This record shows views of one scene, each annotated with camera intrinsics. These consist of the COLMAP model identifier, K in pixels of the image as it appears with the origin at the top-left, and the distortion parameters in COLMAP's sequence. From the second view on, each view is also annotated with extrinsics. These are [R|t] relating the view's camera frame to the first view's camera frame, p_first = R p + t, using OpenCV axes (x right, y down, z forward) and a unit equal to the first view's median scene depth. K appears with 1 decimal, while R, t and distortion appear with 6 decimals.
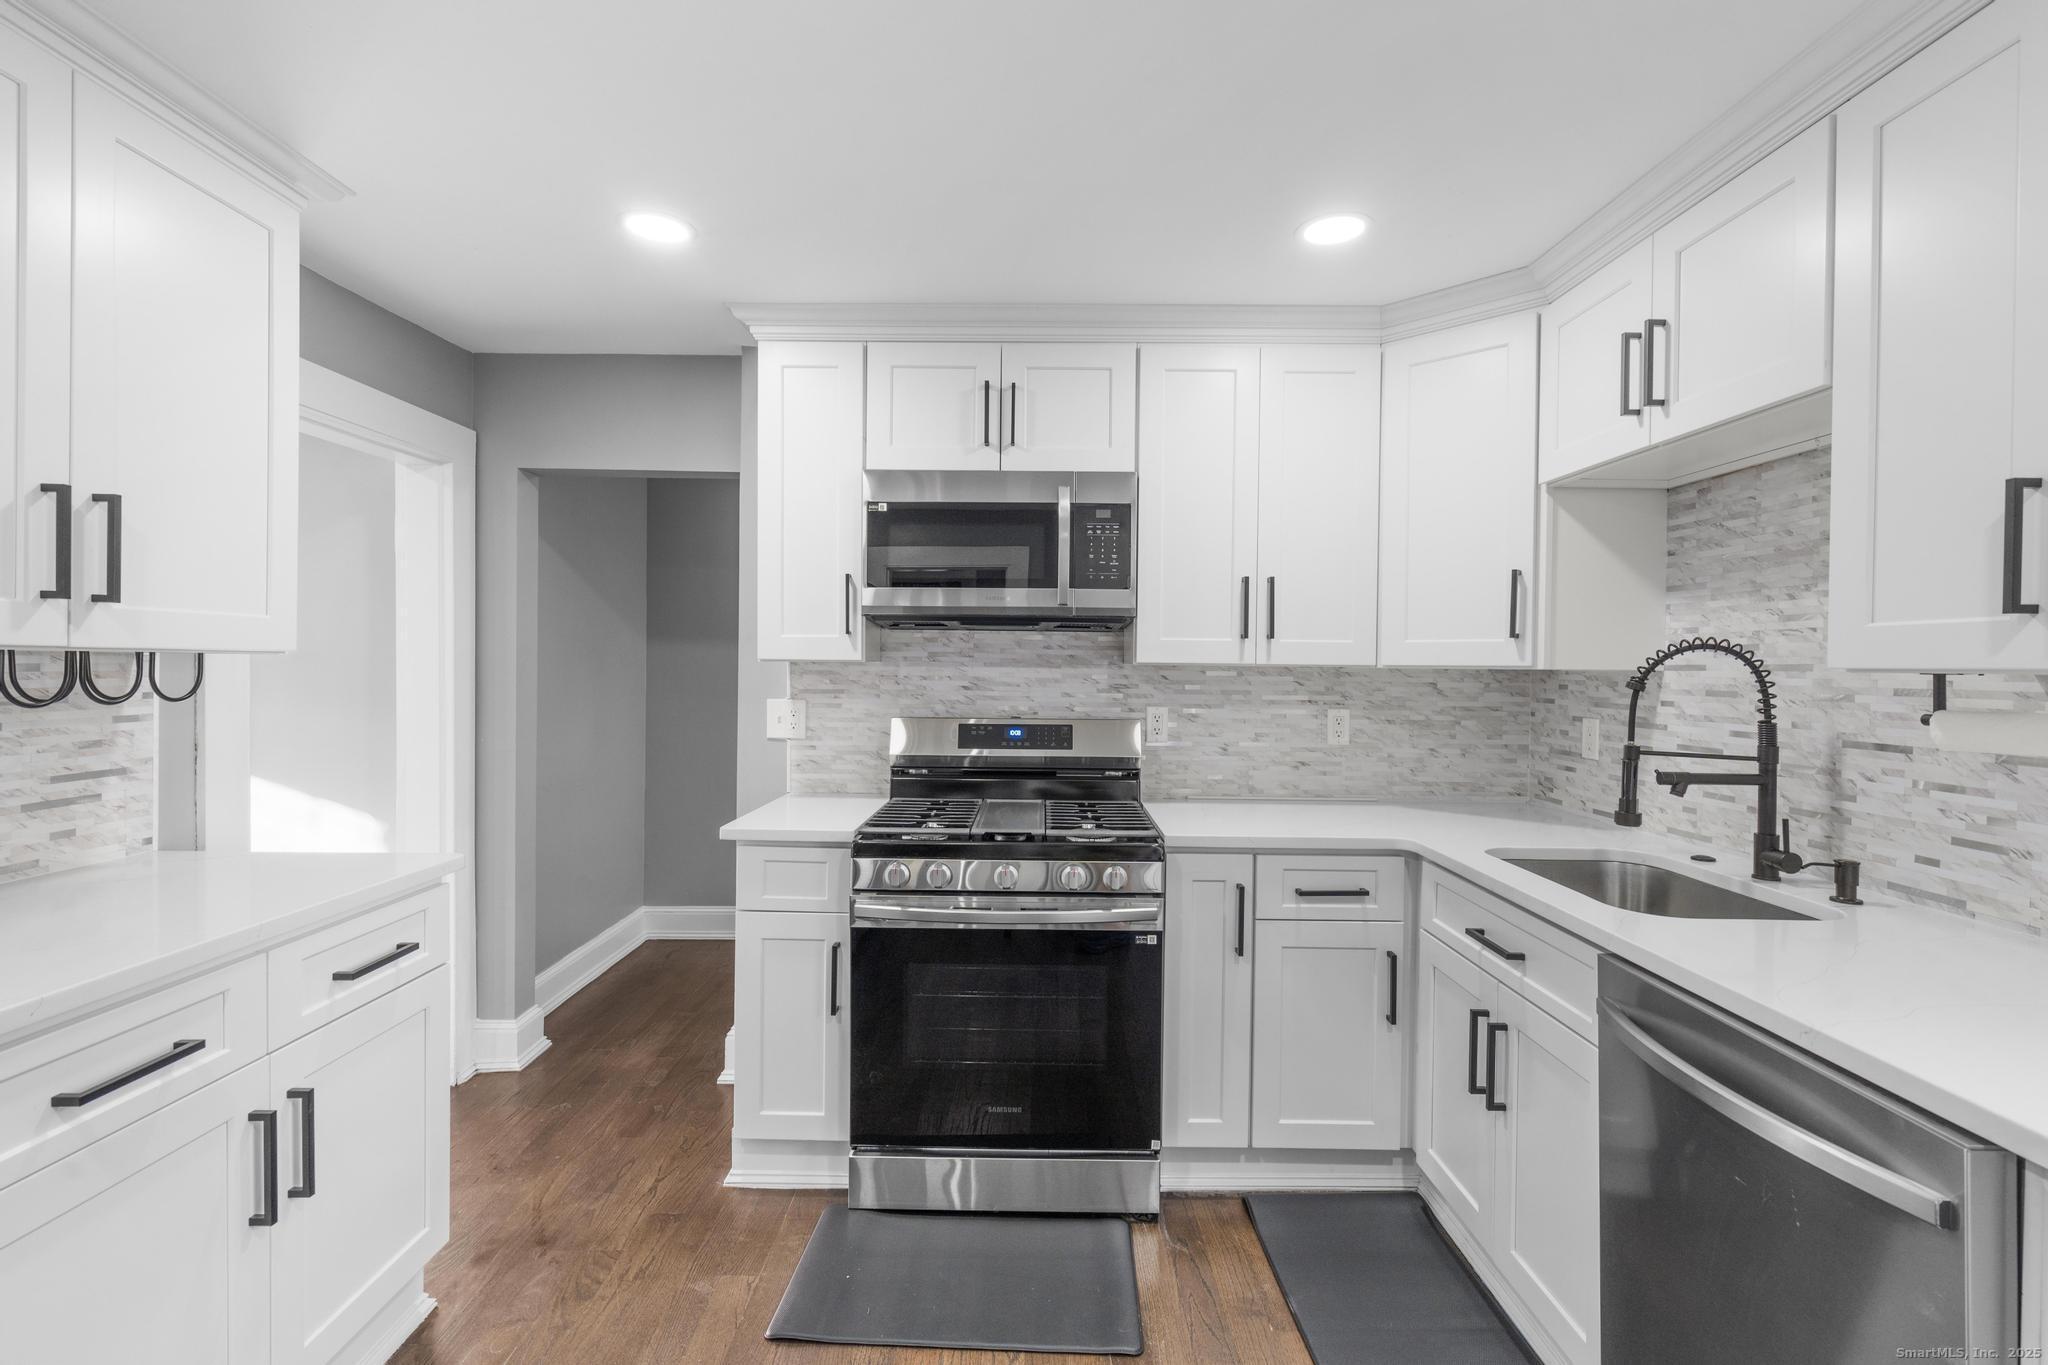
lens RADIAL K [[920.8, 0, 1024.0], [0, 920.8, 682.5], [0, 0, 1]] dist [-0.004186, 0.000829]
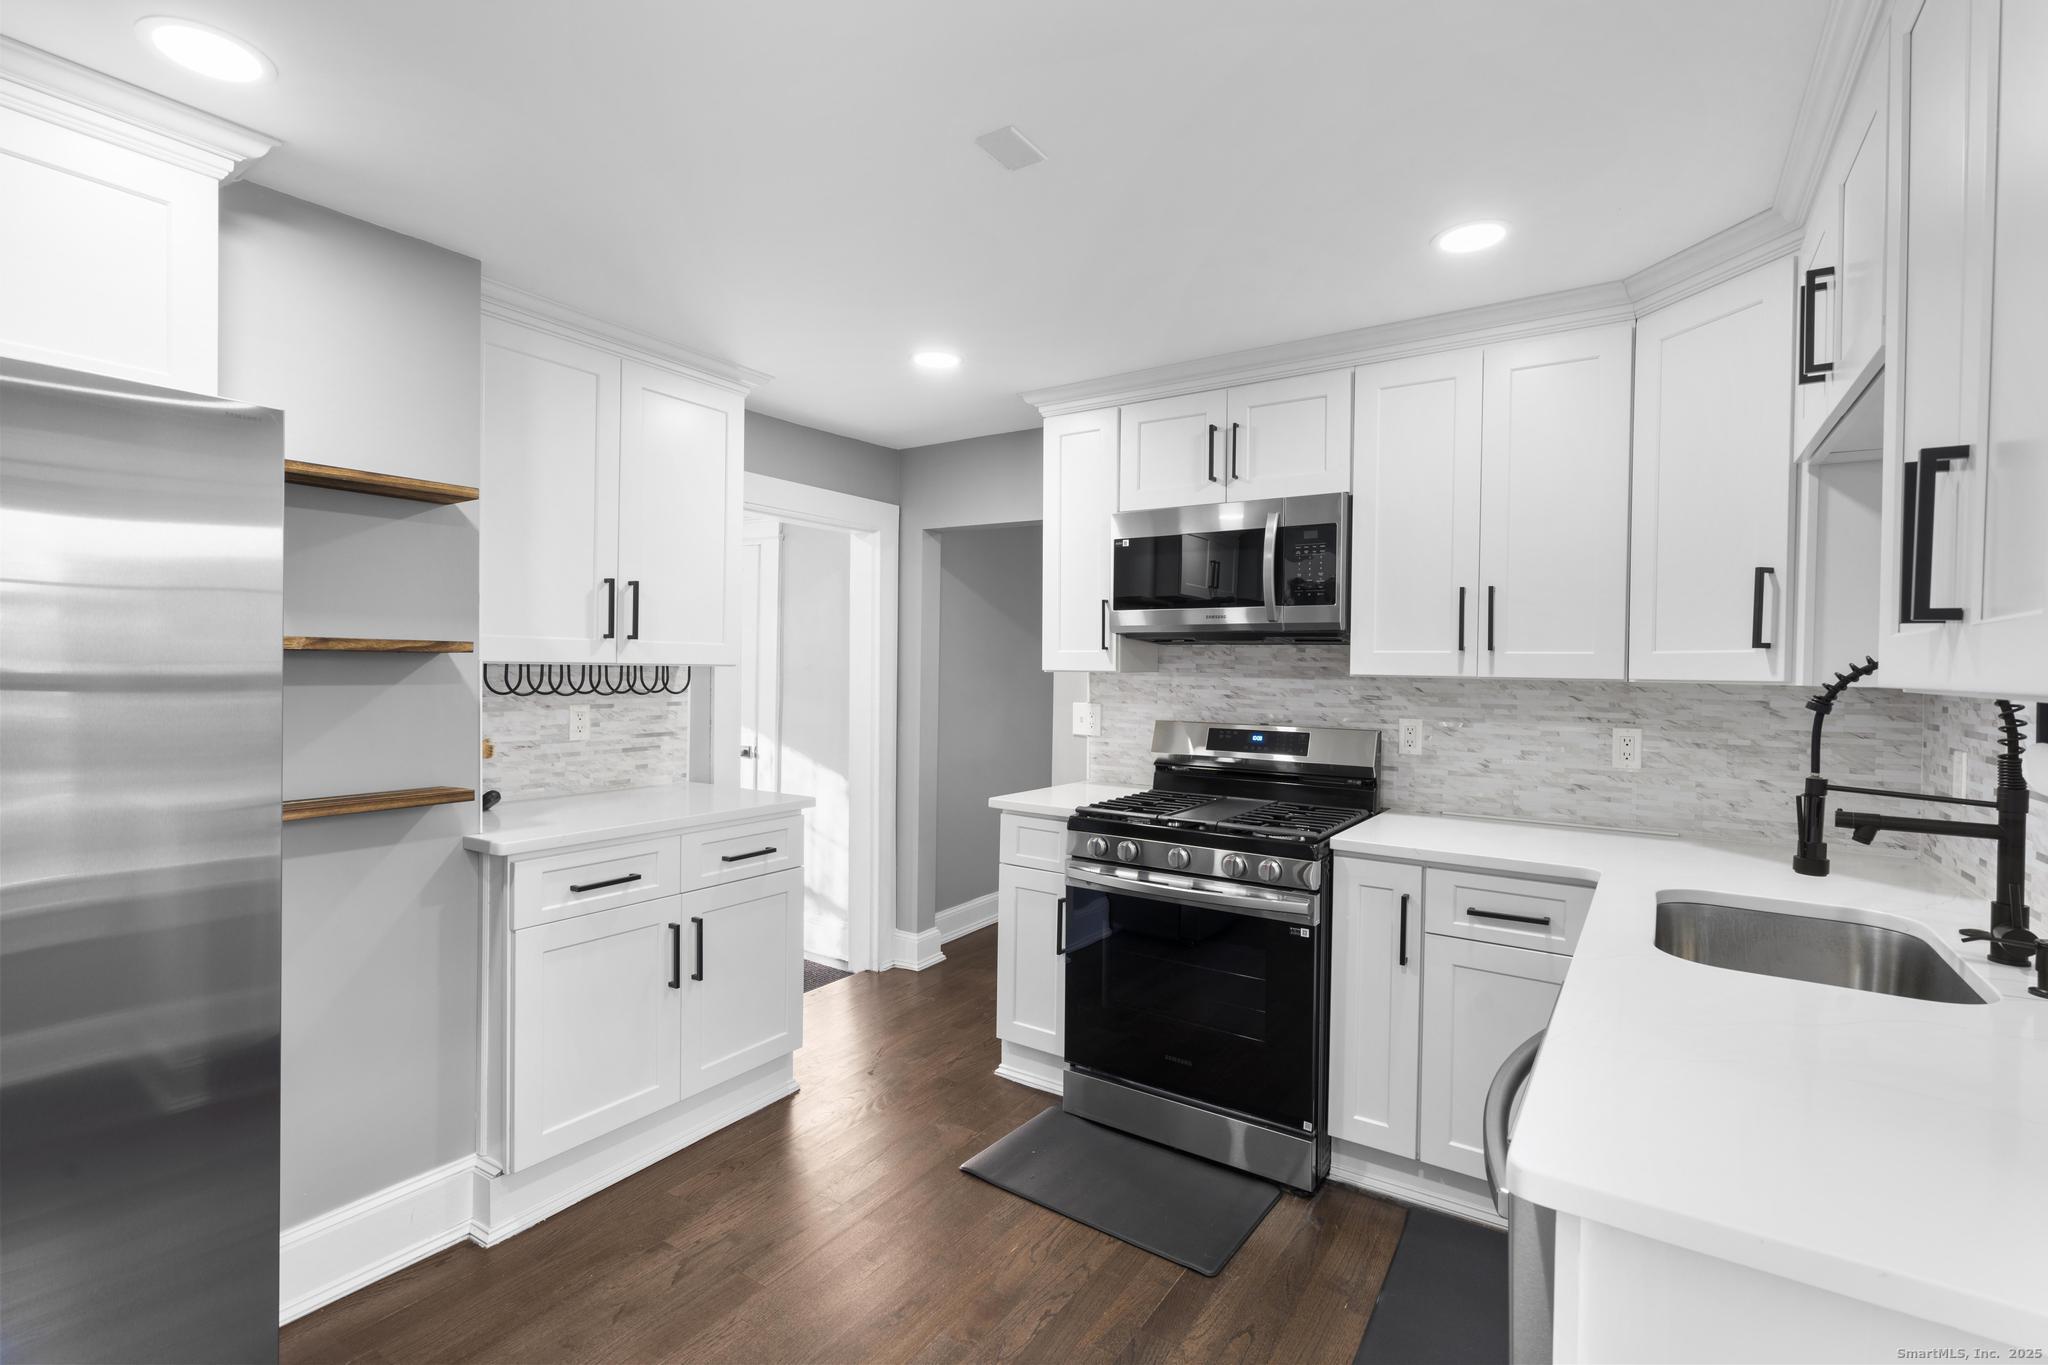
lens RADIAL K [[920.8, 0, 1024.0], [0, 920.8, 682.5], [0, 0, 1]] dist [-0.004186, 0.000829]
pose [[0.835322, 0.010855, -0.549654, 0.390876], [-0.015754, 0.999867, -0.004196, -0.002643], [0.549535, 0.012165, 0.835382, -0.068688]]
